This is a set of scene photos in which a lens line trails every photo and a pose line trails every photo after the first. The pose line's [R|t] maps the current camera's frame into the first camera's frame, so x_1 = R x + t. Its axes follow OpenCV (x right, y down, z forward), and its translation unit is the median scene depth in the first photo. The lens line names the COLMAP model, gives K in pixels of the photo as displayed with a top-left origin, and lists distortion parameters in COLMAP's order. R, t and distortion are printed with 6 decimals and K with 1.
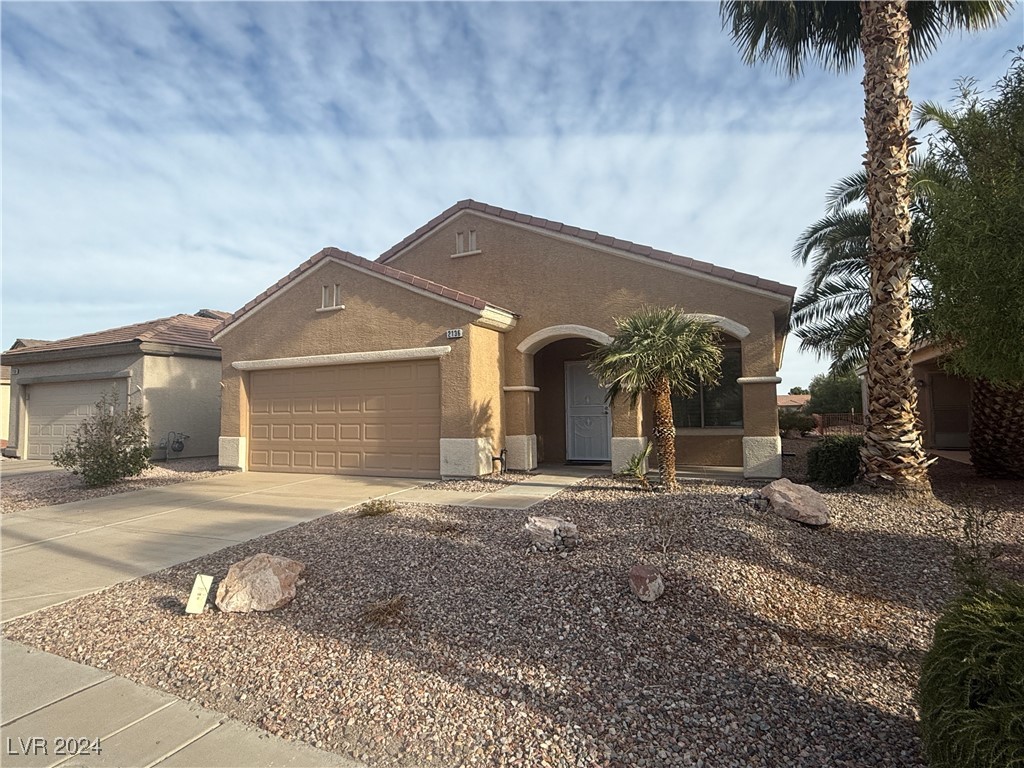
lens RADIAL K [[549.3, 0, 512.0], [0, 549.3, 384.0], [0, 0, 1]] dist [-0.000637, -0.000055]
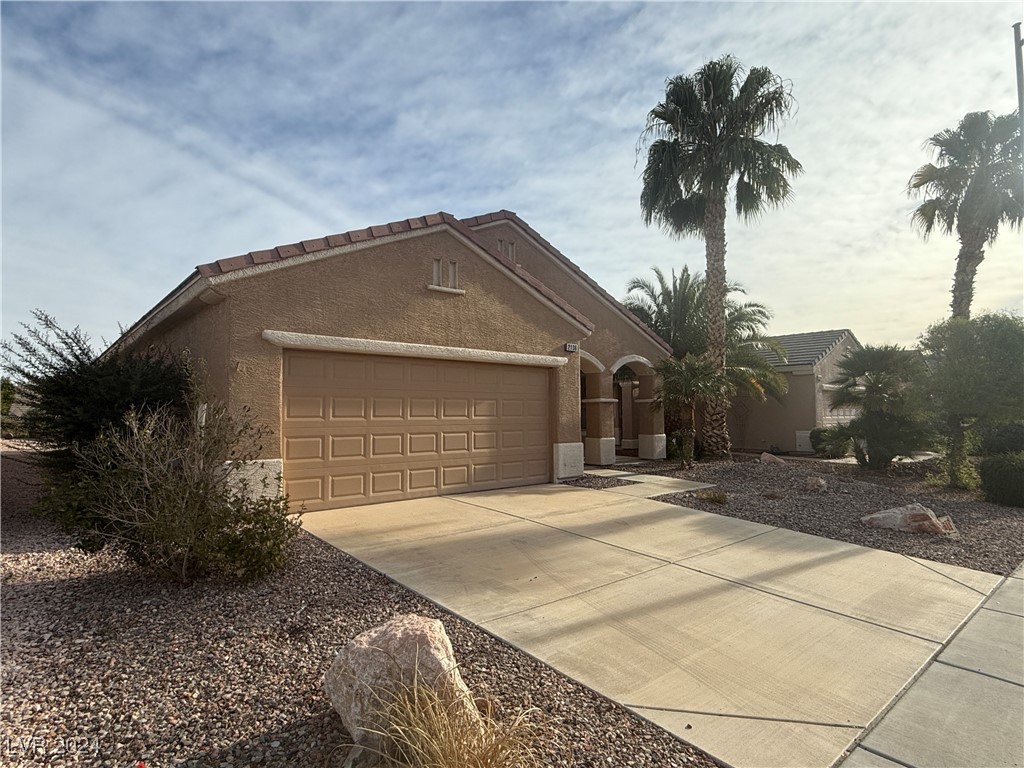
lens RADIAL K [[549.3, 0, 512.0], [0, 549.3, 384.0], [0, 0, 1]] dist [-0.000637, -0.000055]
pose [[0.411807, 0.059715, 0.909312, -1.043274], [-0.054817, 0.997667, -0.040692, 0.029336], [-0.909621, -0.033088, 0.414120, 0.589508]]
